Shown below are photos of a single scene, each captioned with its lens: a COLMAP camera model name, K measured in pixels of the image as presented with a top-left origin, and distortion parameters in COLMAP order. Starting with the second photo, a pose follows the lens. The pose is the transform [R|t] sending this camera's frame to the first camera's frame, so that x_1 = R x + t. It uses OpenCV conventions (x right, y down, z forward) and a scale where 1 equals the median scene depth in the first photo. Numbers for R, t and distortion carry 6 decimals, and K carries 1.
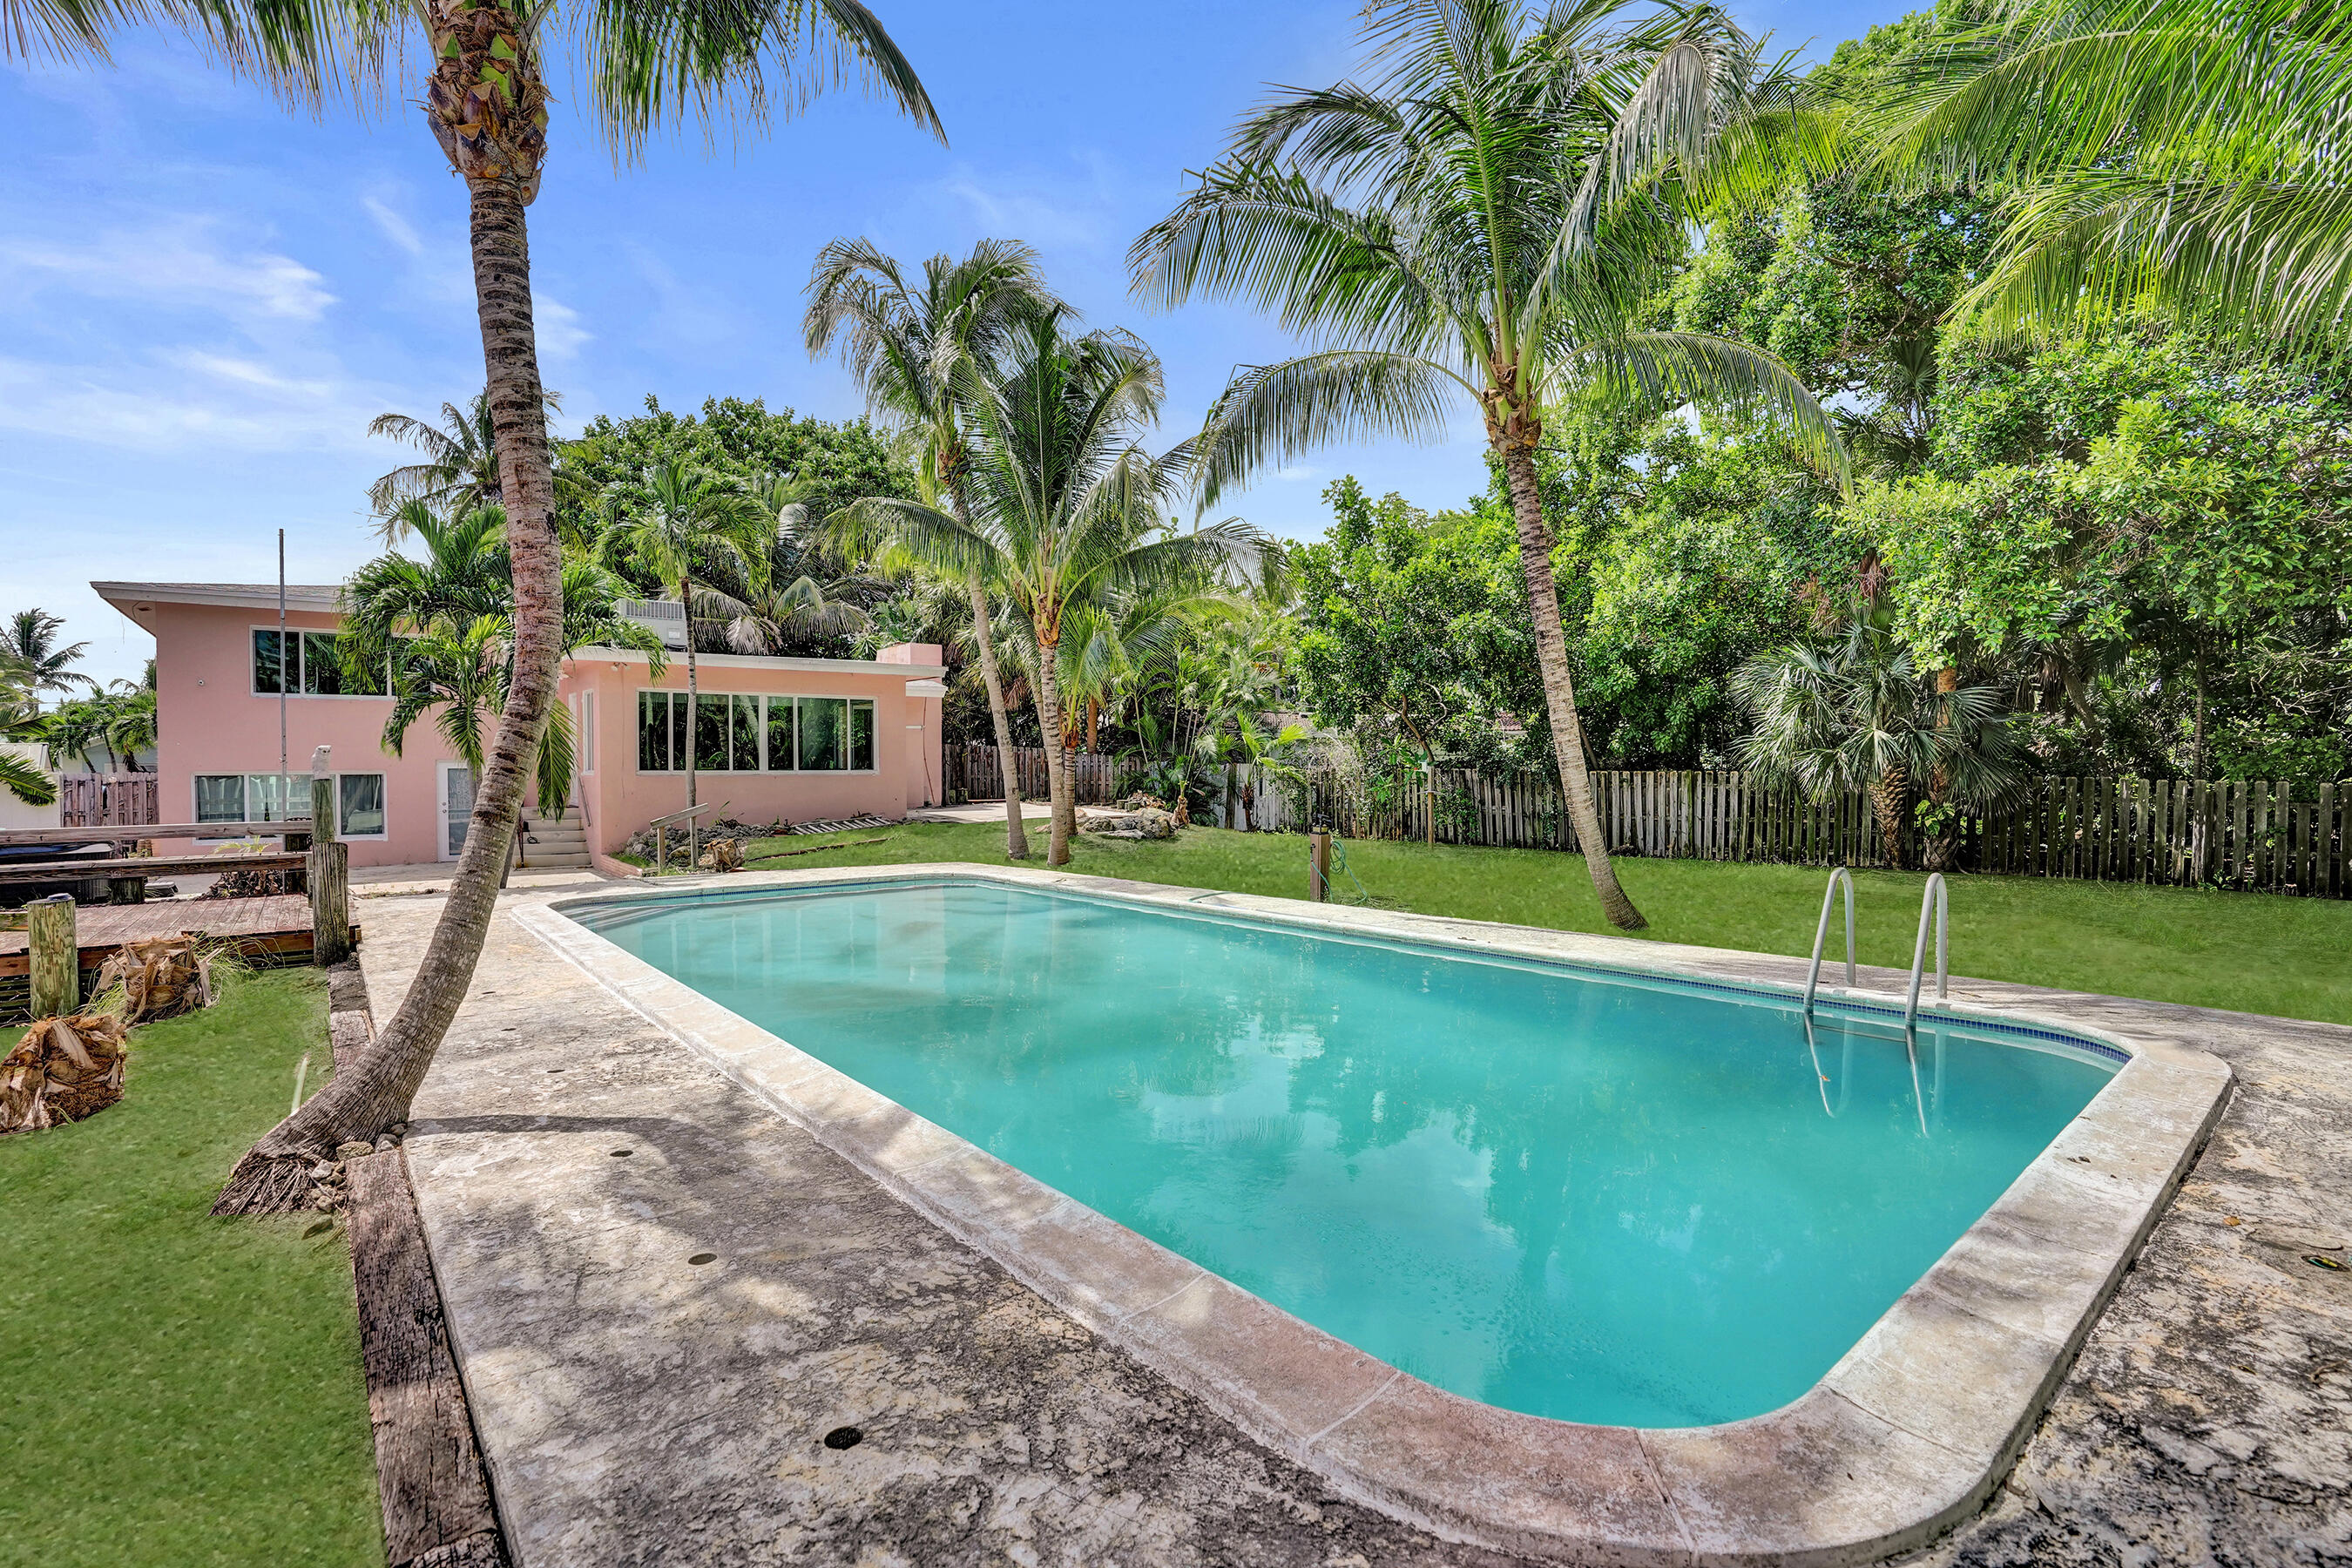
lens RADIAL K [[1082.6, 0, 1174.8], [0, 1082.6, 789.7], [0, 0, 1]] dist [-0.067237, 0.023728]
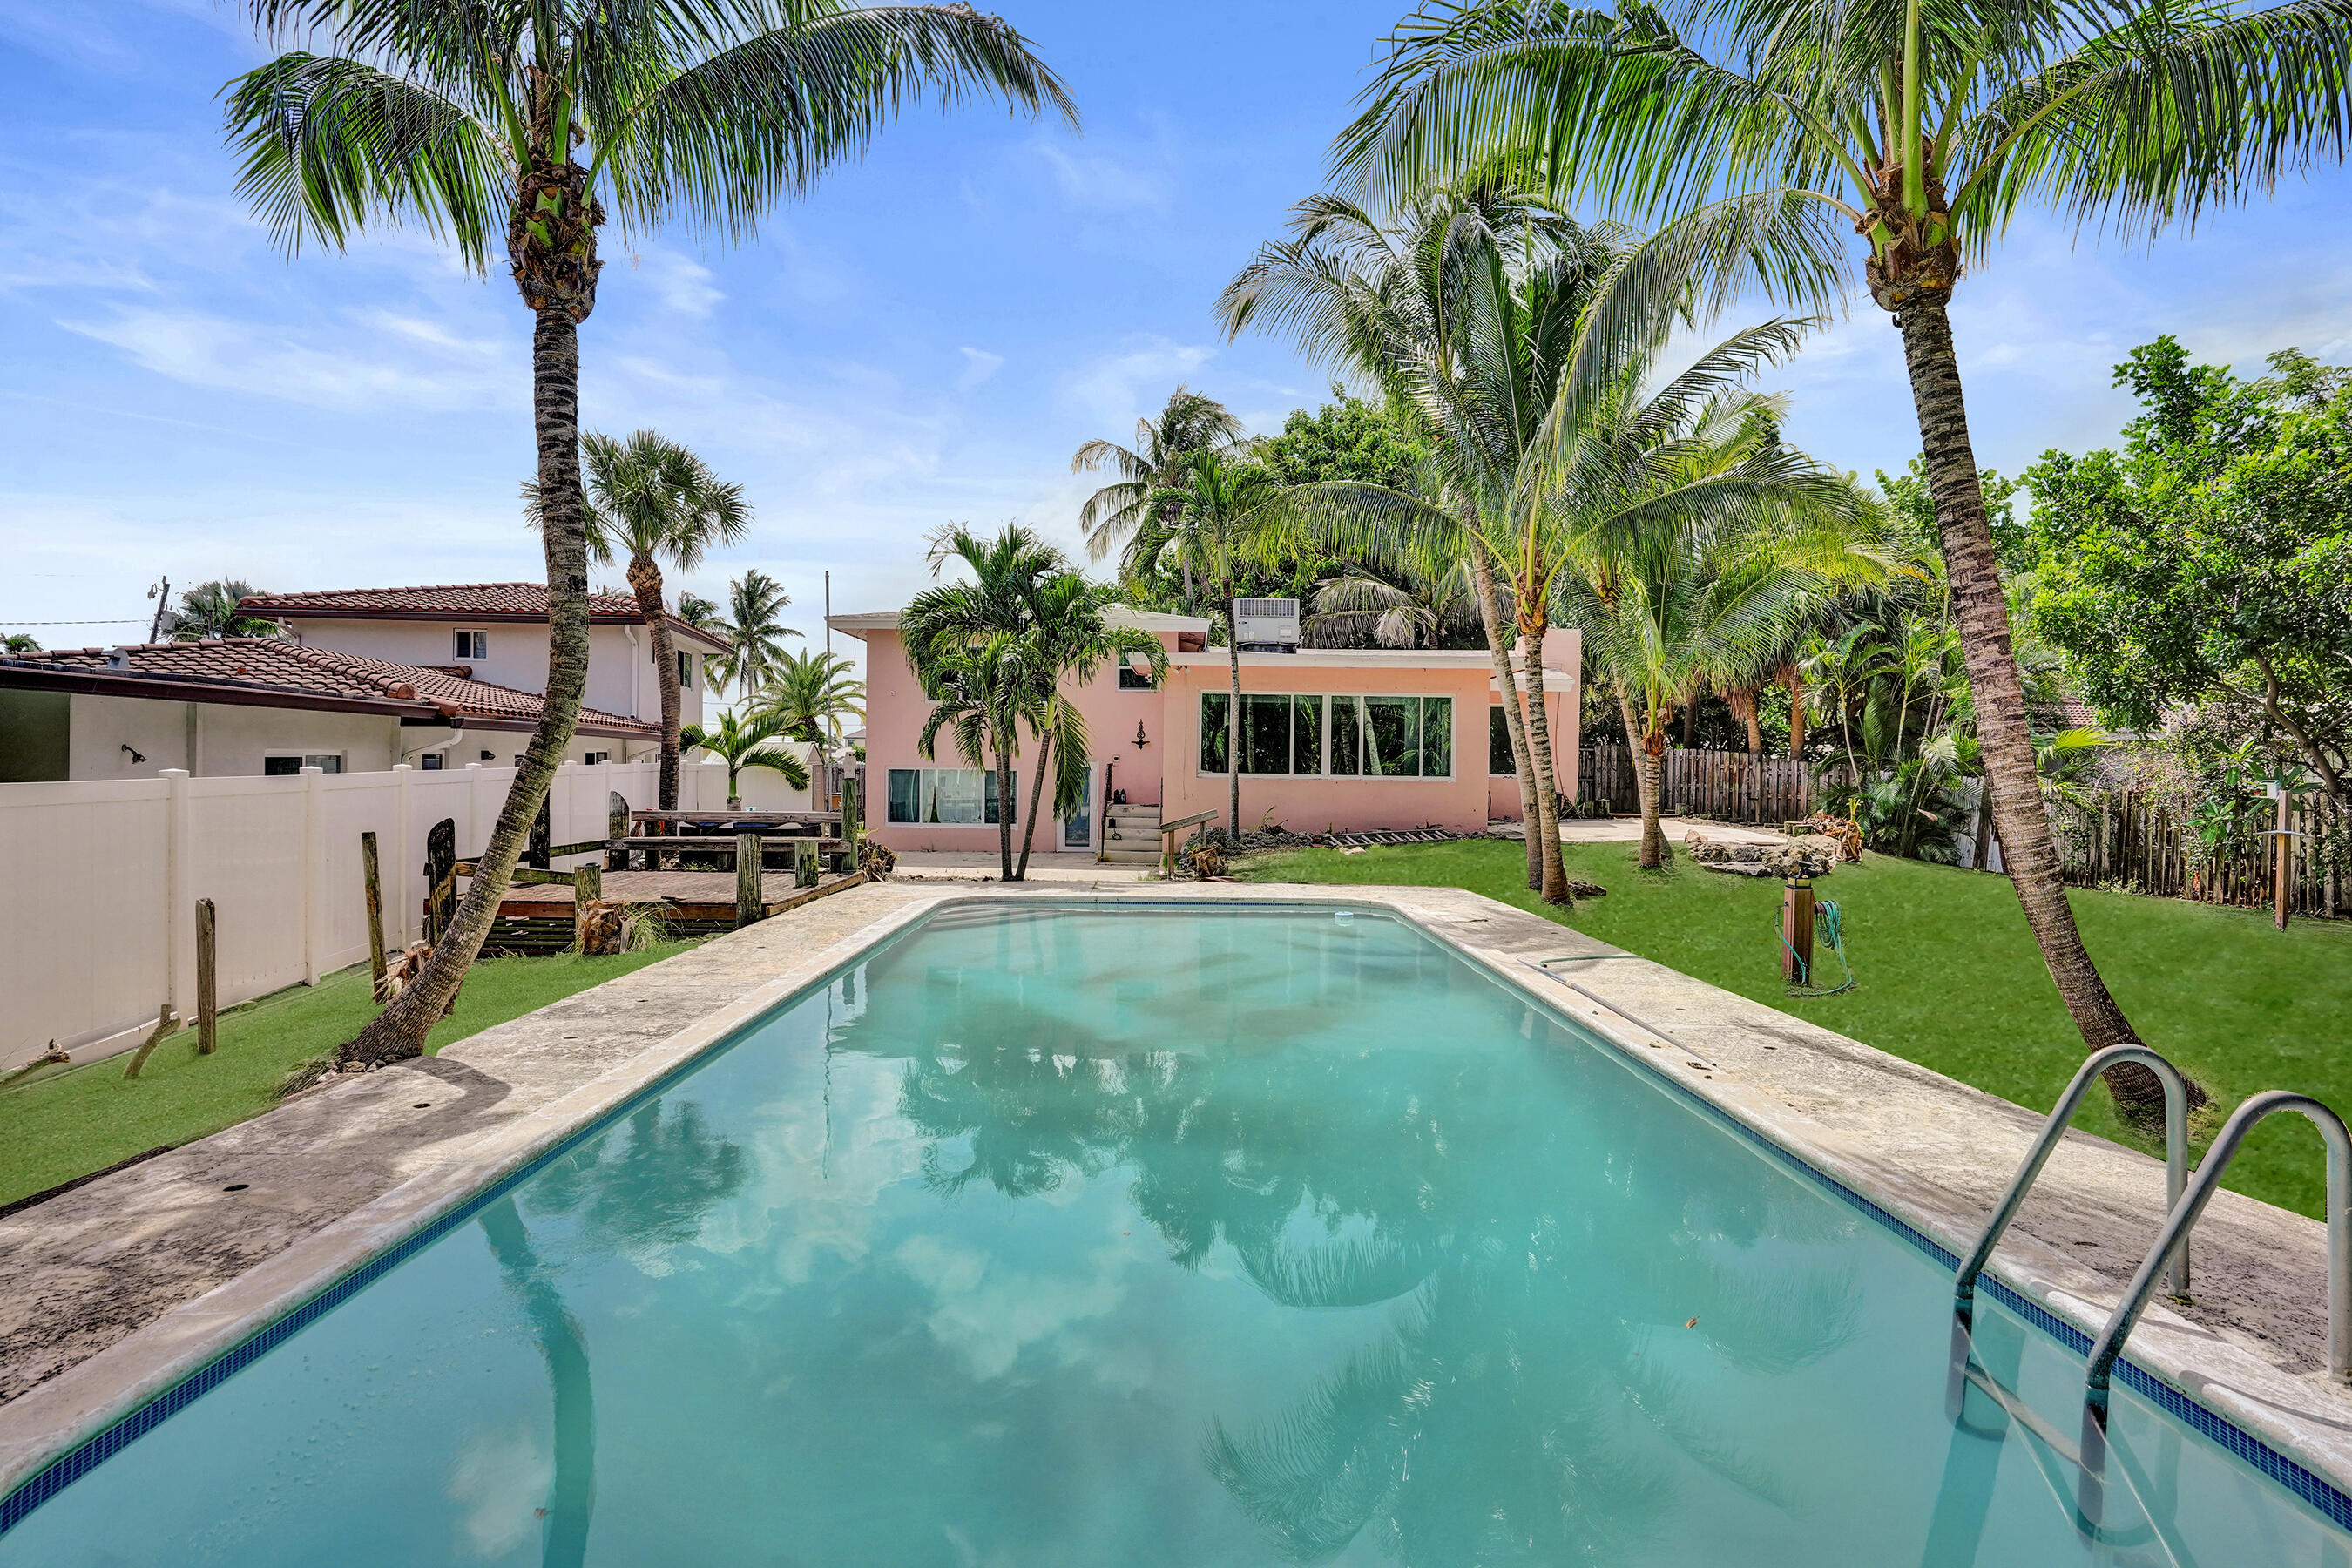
lens RADIAL K [[1220.1, 0, 1176.0], [0, 1220.1, 784.0], [0, 0, 1]] dist [-0.002703, 0.000112]
pose [[0.788839, 0.024937, -0.614094, 0.196178], [-0.029251, 0.999568, 0.003016, -0.010643], [0.613904, 0.015584, 0.789227, 0.081861]]
